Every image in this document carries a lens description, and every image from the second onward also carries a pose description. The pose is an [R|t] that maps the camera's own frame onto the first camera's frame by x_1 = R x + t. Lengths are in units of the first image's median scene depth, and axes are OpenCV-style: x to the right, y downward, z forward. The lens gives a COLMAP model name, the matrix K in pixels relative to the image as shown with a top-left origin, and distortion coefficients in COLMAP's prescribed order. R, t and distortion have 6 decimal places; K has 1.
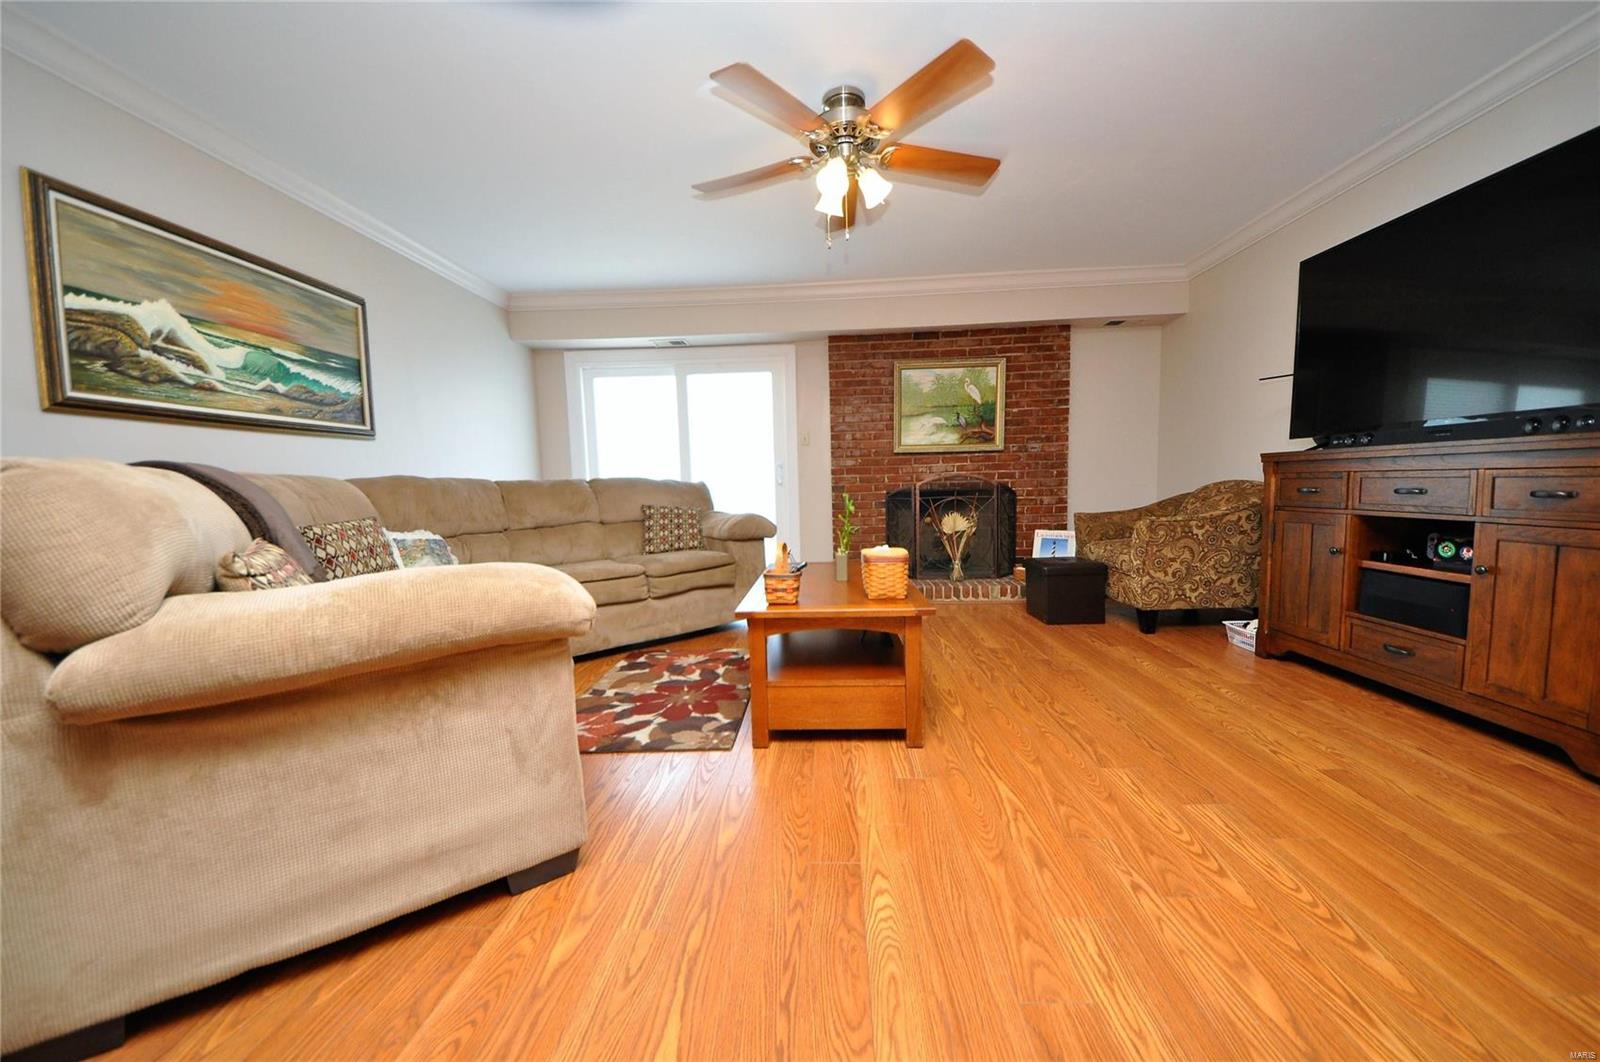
lens RADIAL K [[542.8, 0, 805.2], [0, 542.8, 520.6], [0, 0, 1]] dist [-0.001222, -0.000067]
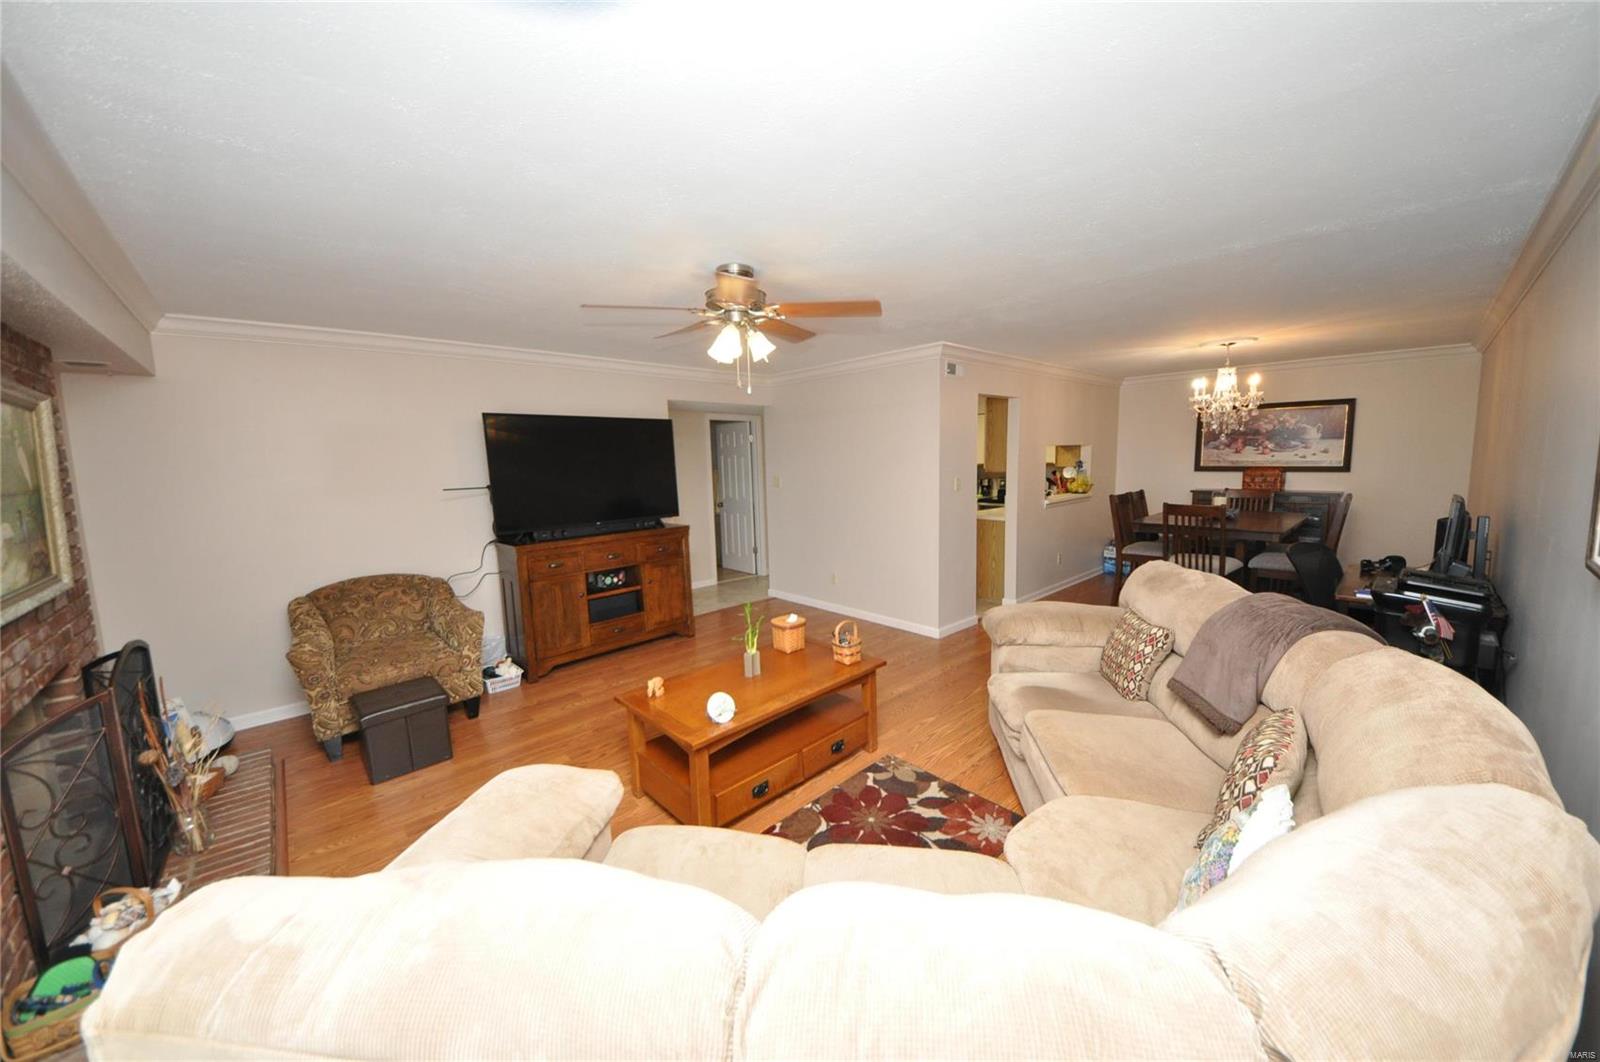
lens RADIAL K [[580.8, 0, 807.1], [0, 580.8, 529.6], [0, 0, 1]] dist [0.013731, -0.002474]
pose [[-0.717613, -0.047214, 0.694840, -0.976639], [0.089009, 0.983300, 0.158741, -0.434325], [-0.690731, 0.175762, -0.701426, 1.989120]]
